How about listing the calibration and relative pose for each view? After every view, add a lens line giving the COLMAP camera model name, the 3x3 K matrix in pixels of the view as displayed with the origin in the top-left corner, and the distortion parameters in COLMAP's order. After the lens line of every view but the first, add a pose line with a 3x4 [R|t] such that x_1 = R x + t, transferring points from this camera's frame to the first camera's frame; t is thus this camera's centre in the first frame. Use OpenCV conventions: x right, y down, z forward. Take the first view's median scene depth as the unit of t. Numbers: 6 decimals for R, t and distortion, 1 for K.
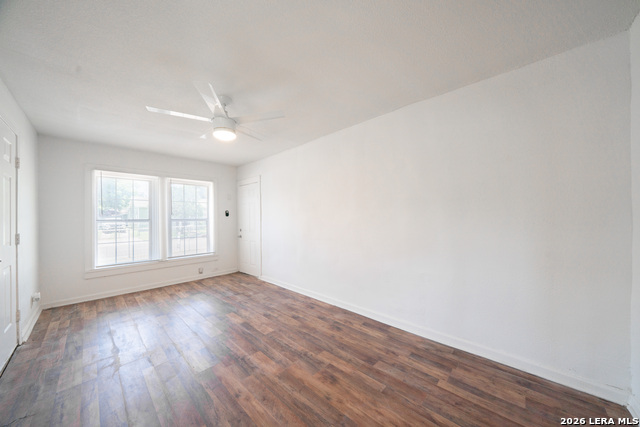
lens RADIAL K [[216.6, 0, 319.5], [0, 216.6, 214.4], [0, 0, 1]] dist [-0.009649, 0.000062]
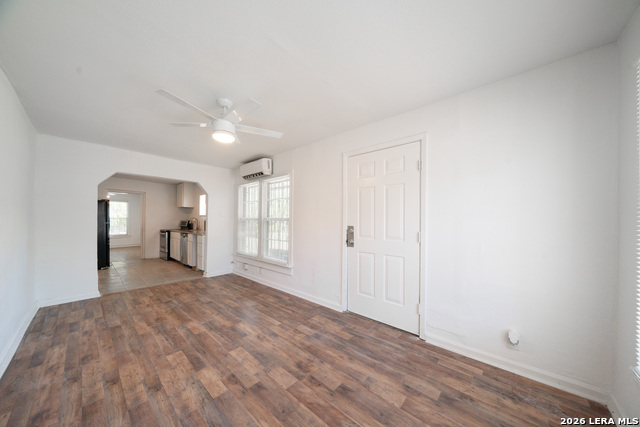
lens RADIAL K [[216.6, 0, 320.5], [0, 216.6, 215.2], [0, 0, 1]] dist [-0.009649, 0.000062]
pose [[-0.999741, 0.005167, -0.022146, -0.869056], [0.005915, 0.999411, -0.033817, 0.028975], [0.021959, -0.033939, -0.999183, 2.050409]]
